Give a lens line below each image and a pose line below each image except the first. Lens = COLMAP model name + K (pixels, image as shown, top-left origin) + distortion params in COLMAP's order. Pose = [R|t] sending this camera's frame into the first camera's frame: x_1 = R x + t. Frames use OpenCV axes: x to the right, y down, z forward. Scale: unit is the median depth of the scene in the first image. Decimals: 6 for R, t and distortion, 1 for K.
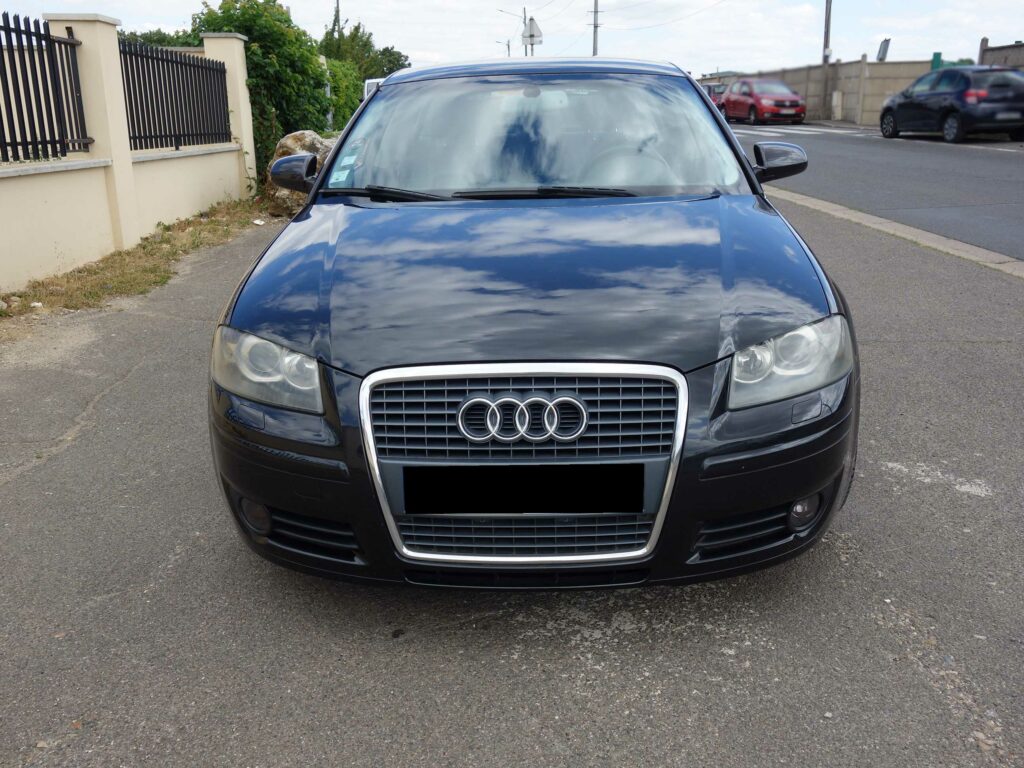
lens RADIAL K [[904.5, 0, 514.9], [0, 904.5, 385.1], [0, 0, 1]] dist [0.016794, -0.006967]
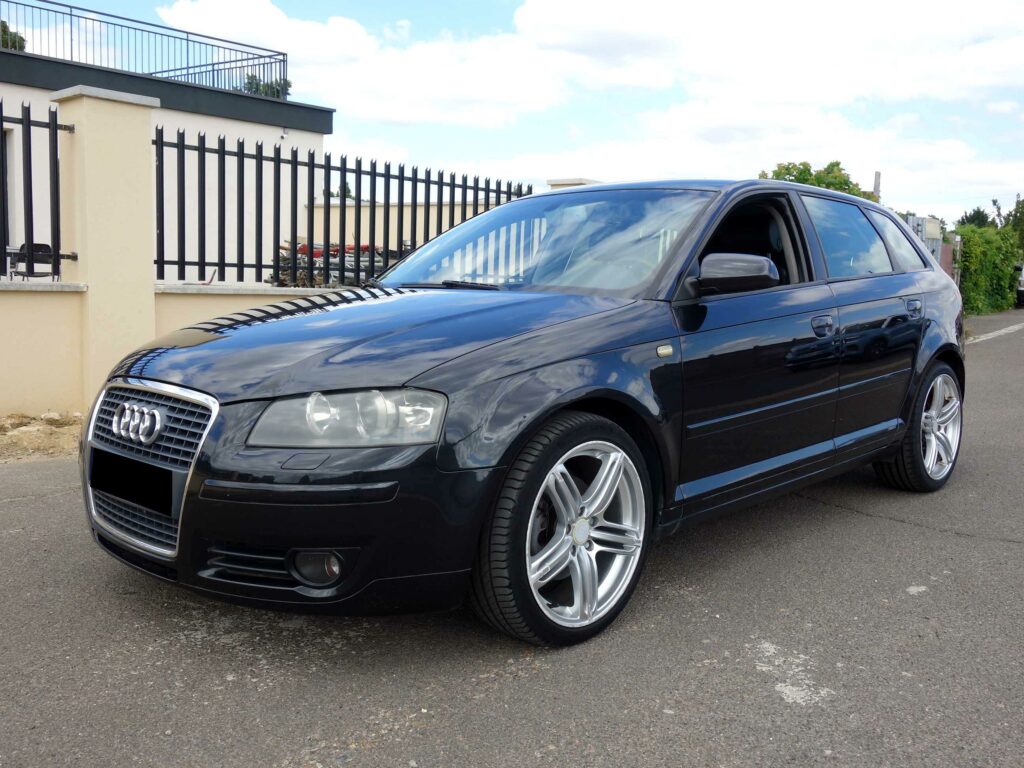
lens RADIAL K [[904.5, 0, 514.2], [0, 904.5, 380.7], [0, 0, 1]] dist [0.016794, -0.006967]
pose [[0.740217, 0.105656, -0.664014, 1.206450], [-0.225209, 0.969491, -0.096792, -0.015439], [0.633529, 0.221189, 0.741428, 0.363559]]
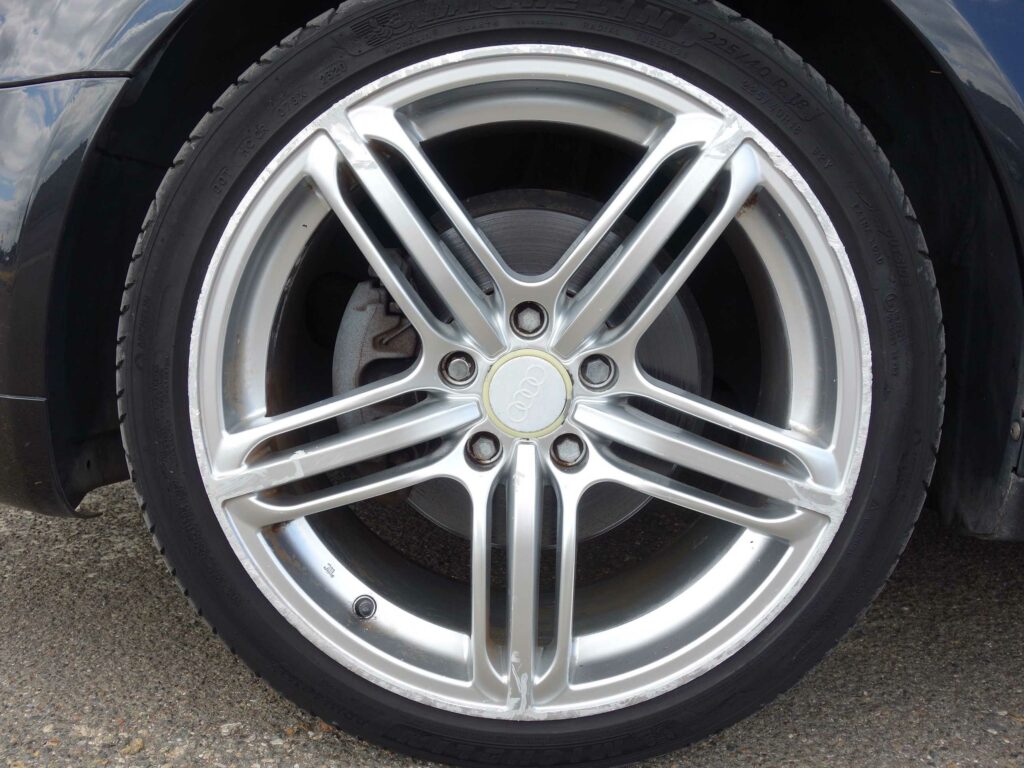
lens RADIAL K [[904.5, 0, 518.7], [0, 904.5, 382.0], [0, 0, 1]] dist [0.016794, -0.006967]
pose [[0.044437, 0.169952, -0.984450, 0.815718], [-0.325533, 0.934102, 0.146566, -0.011074], [0.944486, 0.313958, 0.096834, 1.358613]]
